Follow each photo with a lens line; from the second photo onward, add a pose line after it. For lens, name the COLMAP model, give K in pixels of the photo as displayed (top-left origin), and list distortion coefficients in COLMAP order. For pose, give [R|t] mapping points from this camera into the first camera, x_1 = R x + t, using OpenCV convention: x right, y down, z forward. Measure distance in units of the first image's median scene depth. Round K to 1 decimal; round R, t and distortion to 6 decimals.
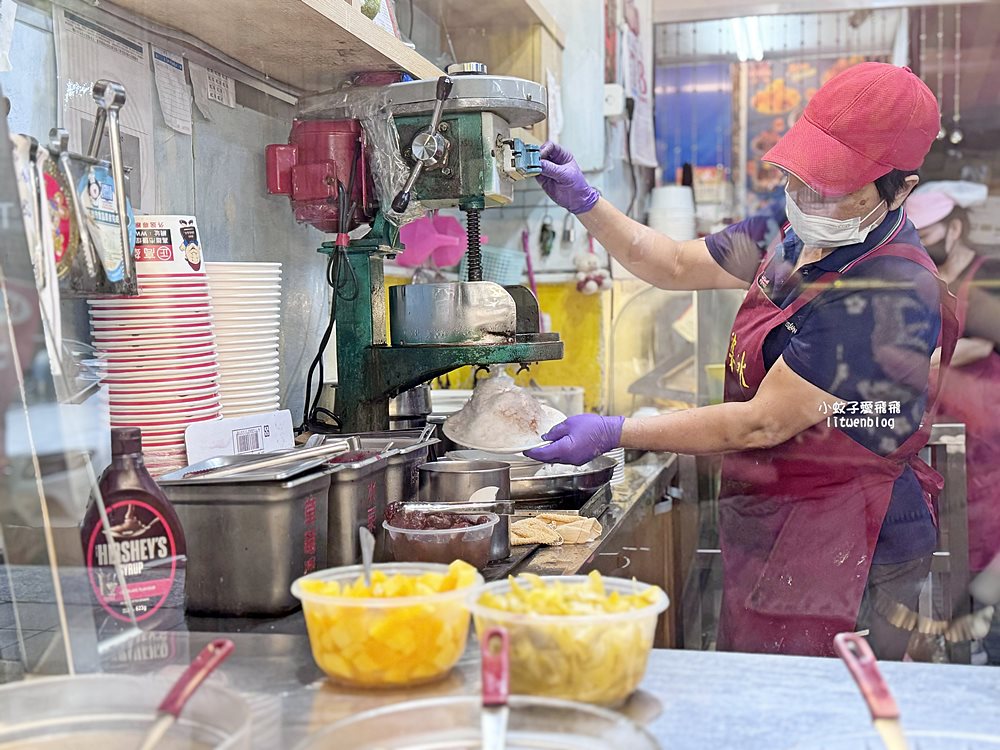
lens RADIAL K [[1283.9, 0, 500.0], [0, 1283.9, 375.0], [0, 0, 1]] dist [-0.003745, -0.002404]
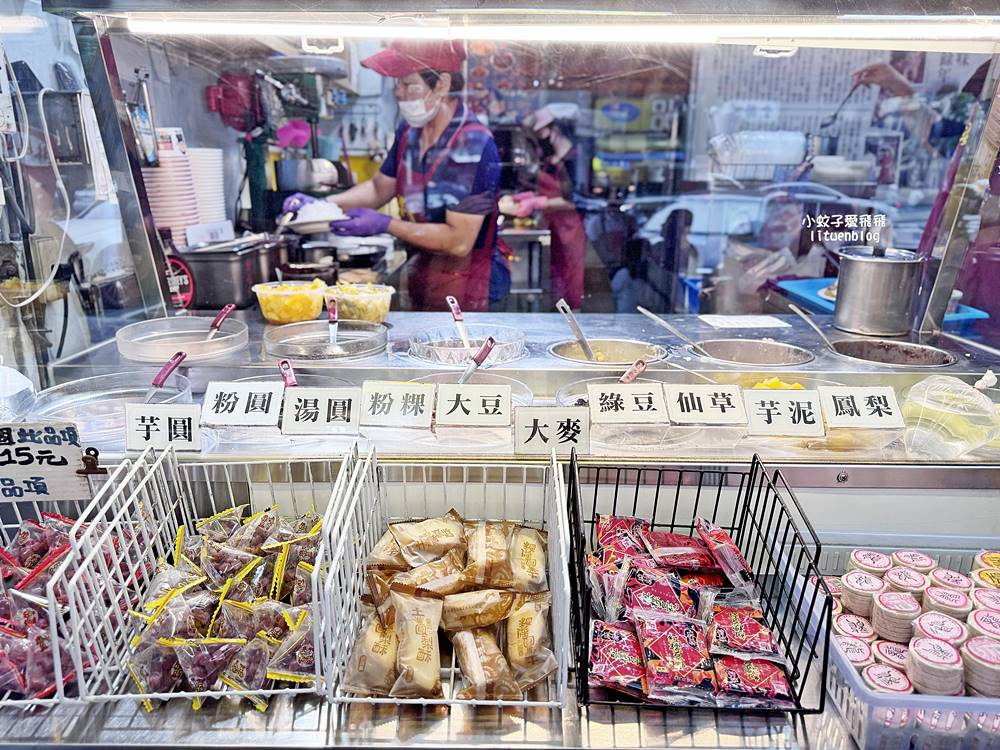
lens RADIAL K [[684.0, 0, 500.0], [0, 684.0, 375.0], [0, 0, 1]] dist [0.008915, -0.000584]
pose [[0.972792, -0.044645, 0.227337, 0.002574], [-0.011797, 0.970439, 0.241059, -0.004310], [-0.231378, -0.237182, 0.943509, -0.257107]]
